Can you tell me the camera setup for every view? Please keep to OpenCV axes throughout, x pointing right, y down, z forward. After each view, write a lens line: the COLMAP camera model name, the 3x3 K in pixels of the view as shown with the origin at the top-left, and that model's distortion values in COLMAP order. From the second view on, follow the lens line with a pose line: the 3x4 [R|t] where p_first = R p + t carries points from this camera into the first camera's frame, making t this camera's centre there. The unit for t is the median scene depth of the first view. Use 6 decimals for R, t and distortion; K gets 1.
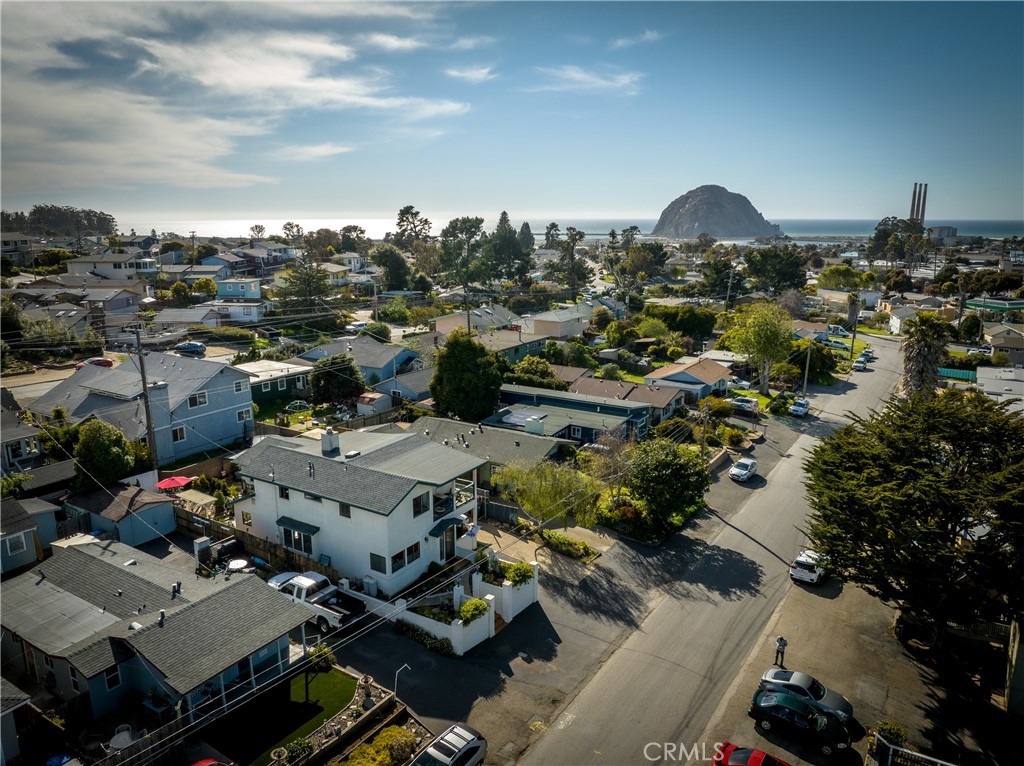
lens RADIAL K [[728.9, 0, 512.0], [0, 728.9, 383.0], [0, 0, 1]] dist [-0.028436, 0.004855]
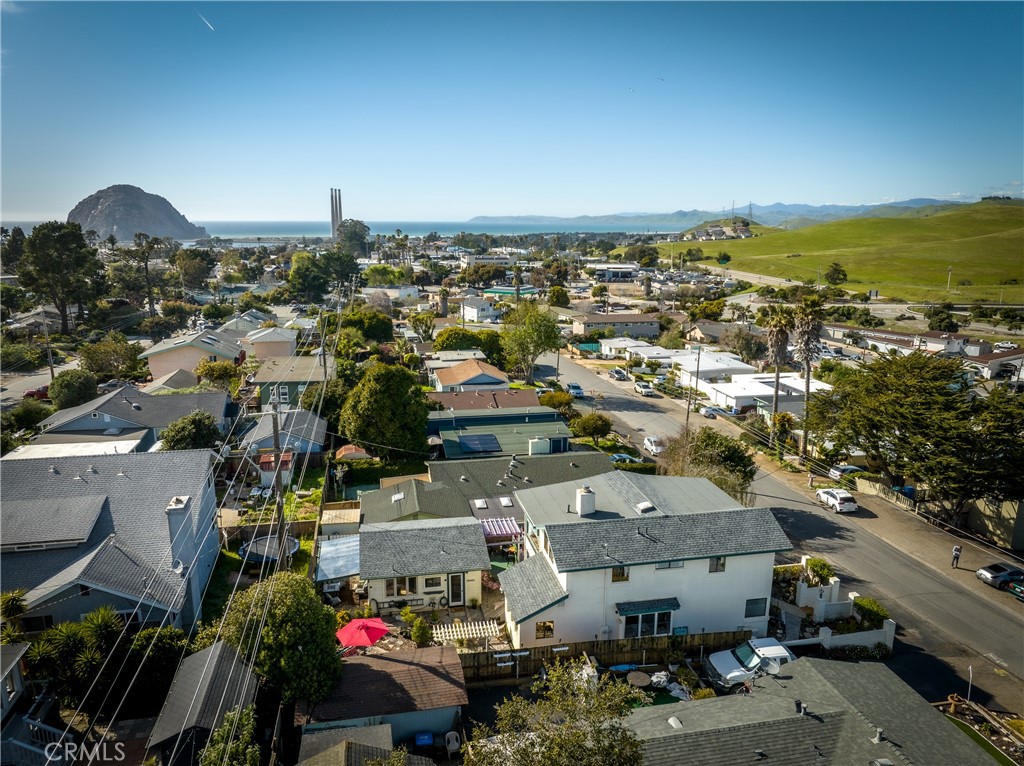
lens RADIAL K [[719.7, 0, 512.0], [0, 719.7, 383.0], [0, 0, 1]] dist [-0.019644, -0.001415]
pose [[0.723734, -0.147958, 0.674031, -0.532596], [0.147900, 0.987305, 0.057919, -0.070803], [-0.674044, 0.057771, 0.736429, 0.287339]]
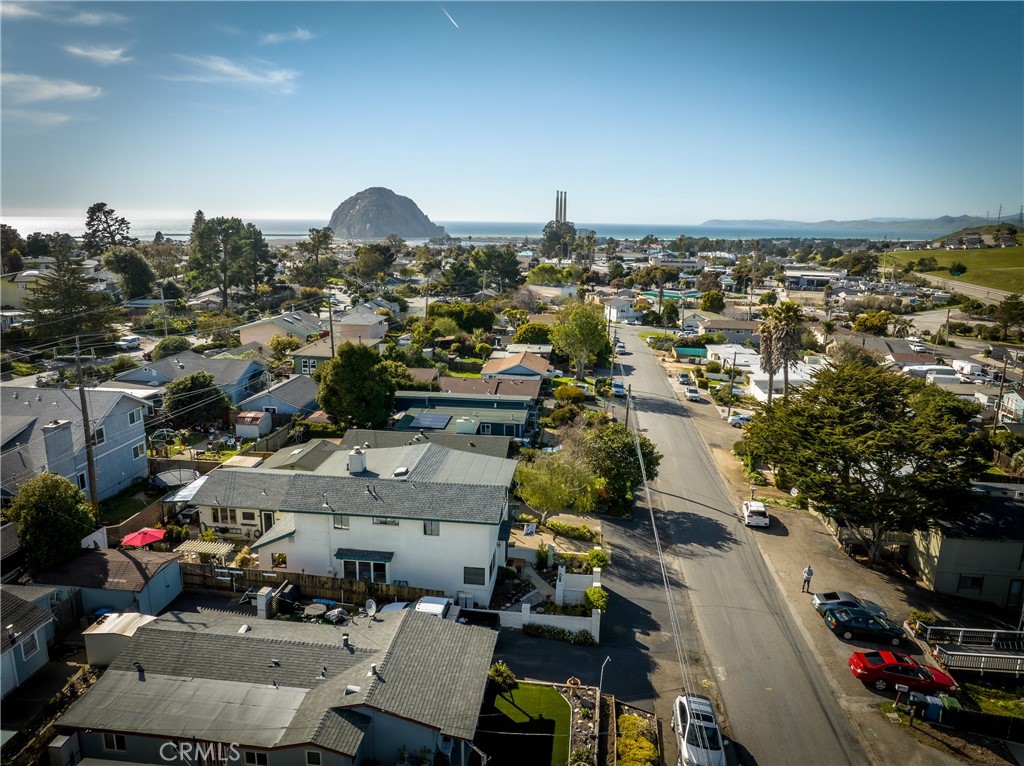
lens RADIAL K [[719.4, 0, 512.0], [0, 719.4, 383.0], [0, 0, 1]] dist [-0.022437, 0.007518]
pose [[0.901568, -0.081641, 0.424865, -0.289141], [0.080993, 0.996522, 0.019622, -0.014068], [-0.424989, 0.016720, 0.905044, 0.053757]]
